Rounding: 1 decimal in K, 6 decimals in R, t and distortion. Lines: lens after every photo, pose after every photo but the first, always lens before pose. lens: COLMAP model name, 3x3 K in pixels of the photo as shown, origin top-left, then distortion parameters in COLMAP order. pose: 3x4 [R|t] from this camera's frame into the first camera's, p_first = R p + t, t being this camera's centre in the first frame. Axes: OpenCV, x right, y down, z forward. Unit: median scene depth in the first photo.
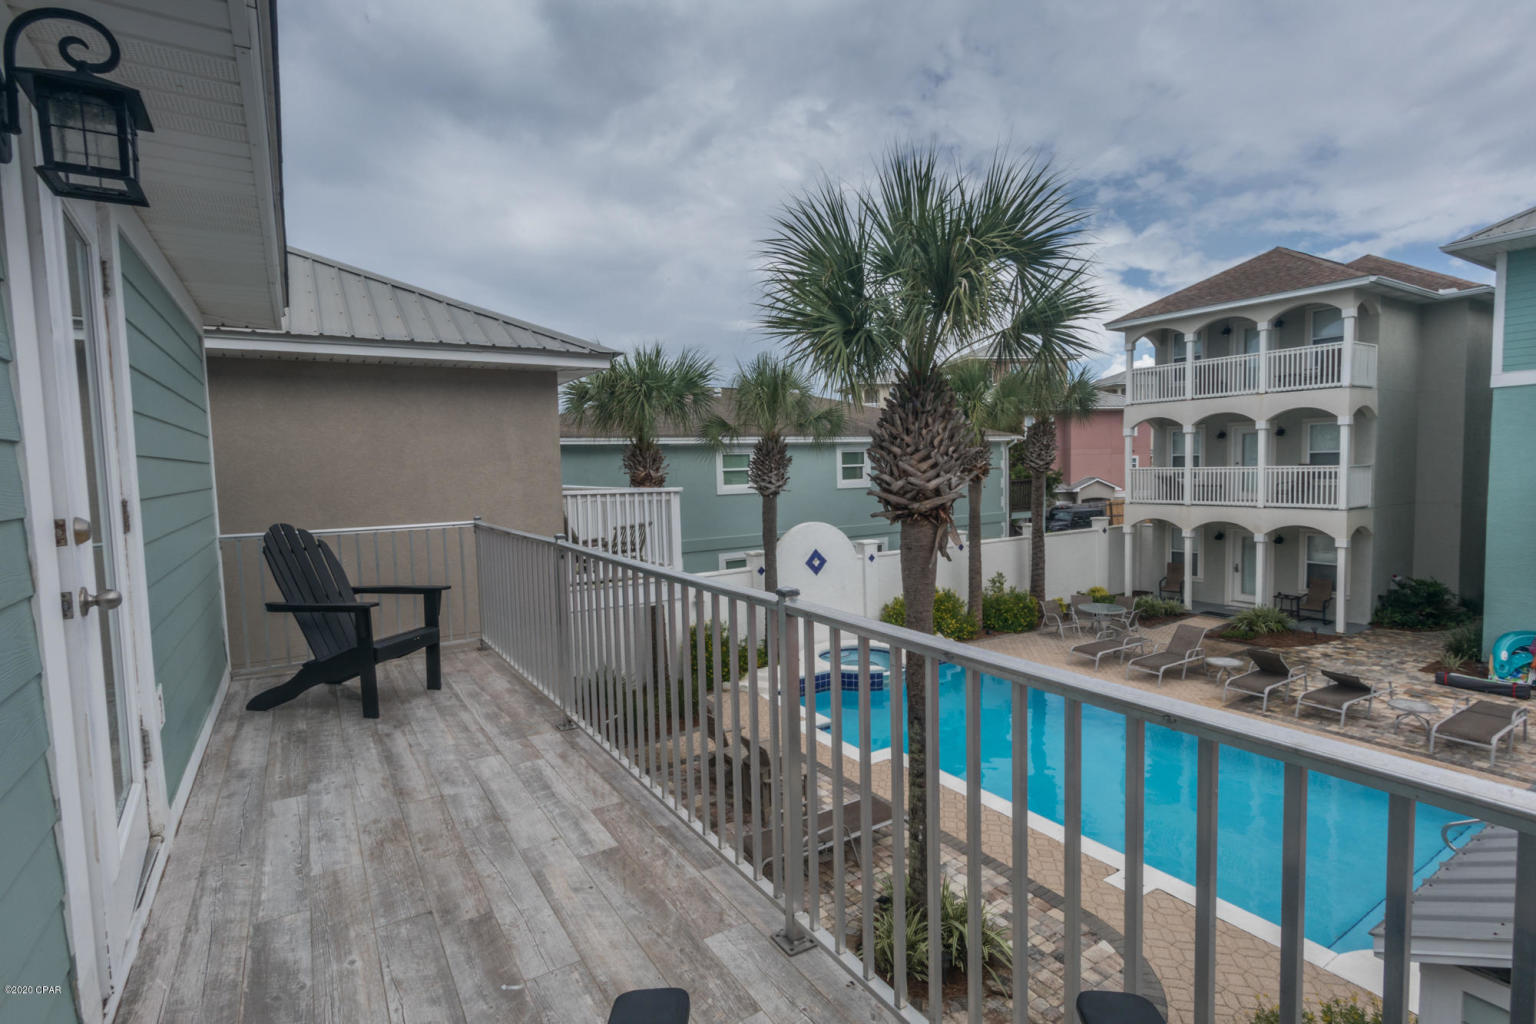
lens RADIAL K [[739.8, 0, 768.7], [0, 739.8, 514.6], [0, 0, 1]] dist [0.006457, -0.003186]
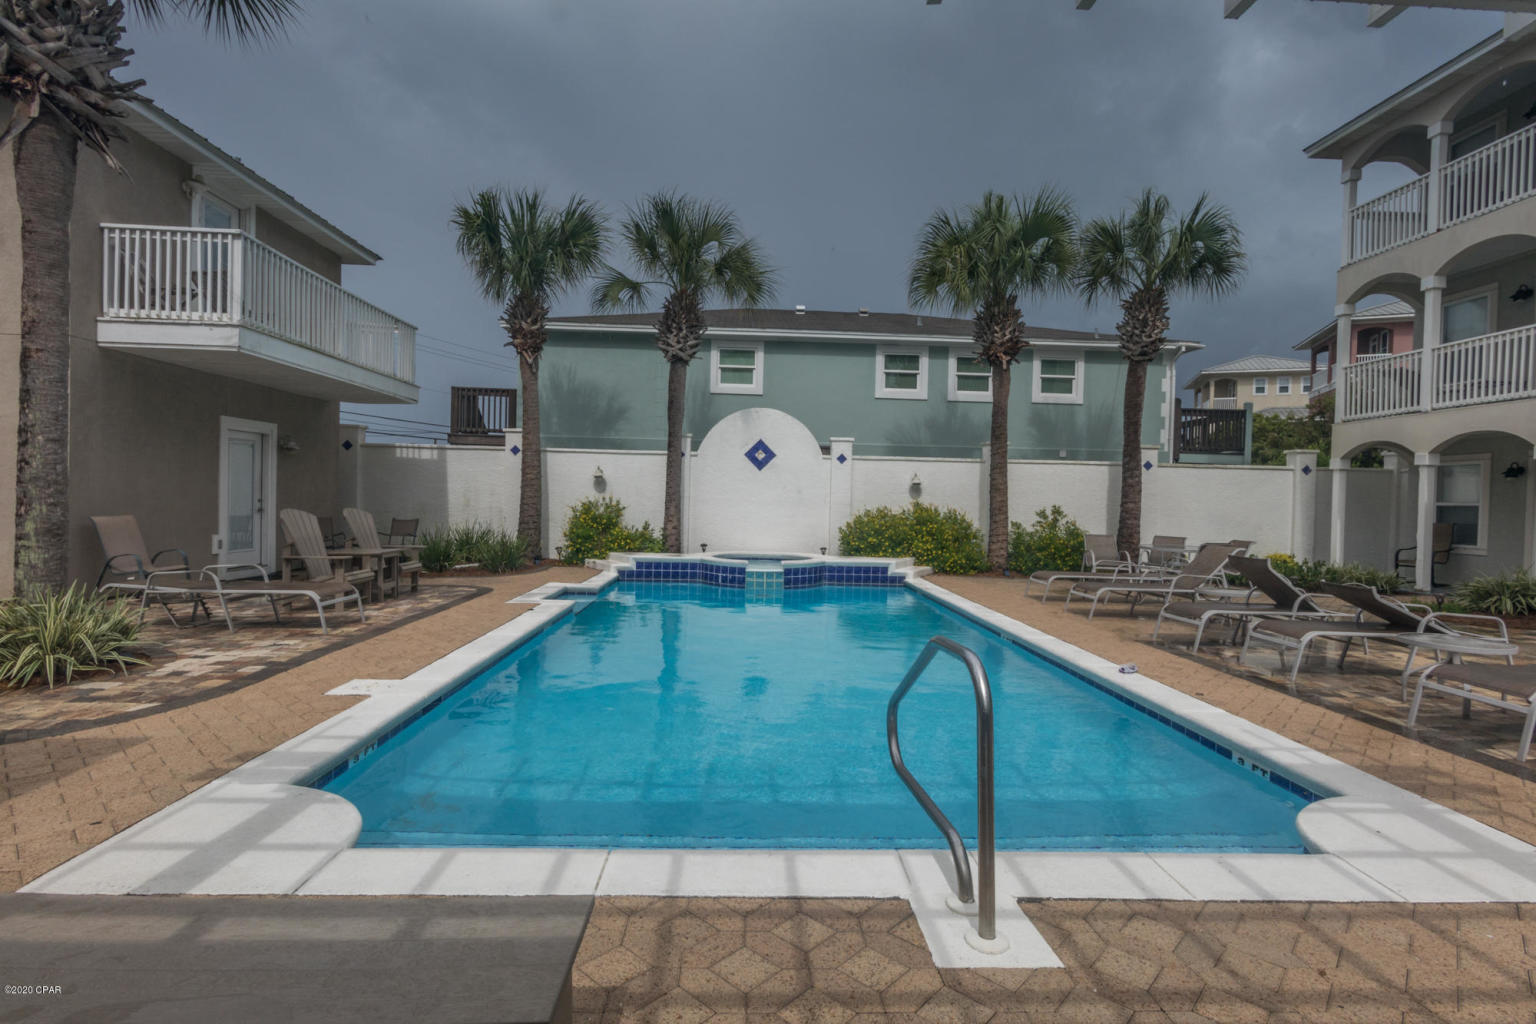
lens RADIAL K [[739.8, 0, 768.3], [0, 739.8, 509.4], [0, 0, 1]] dist [0.006457, -0.003186]
pose [[0.859467, 0.055307, -0.508191, 0.426561], [-0.082936, 0.996045, -0.031863, 0.128792], [0.504419, 0.069532, 0.860655, 0.238206]]
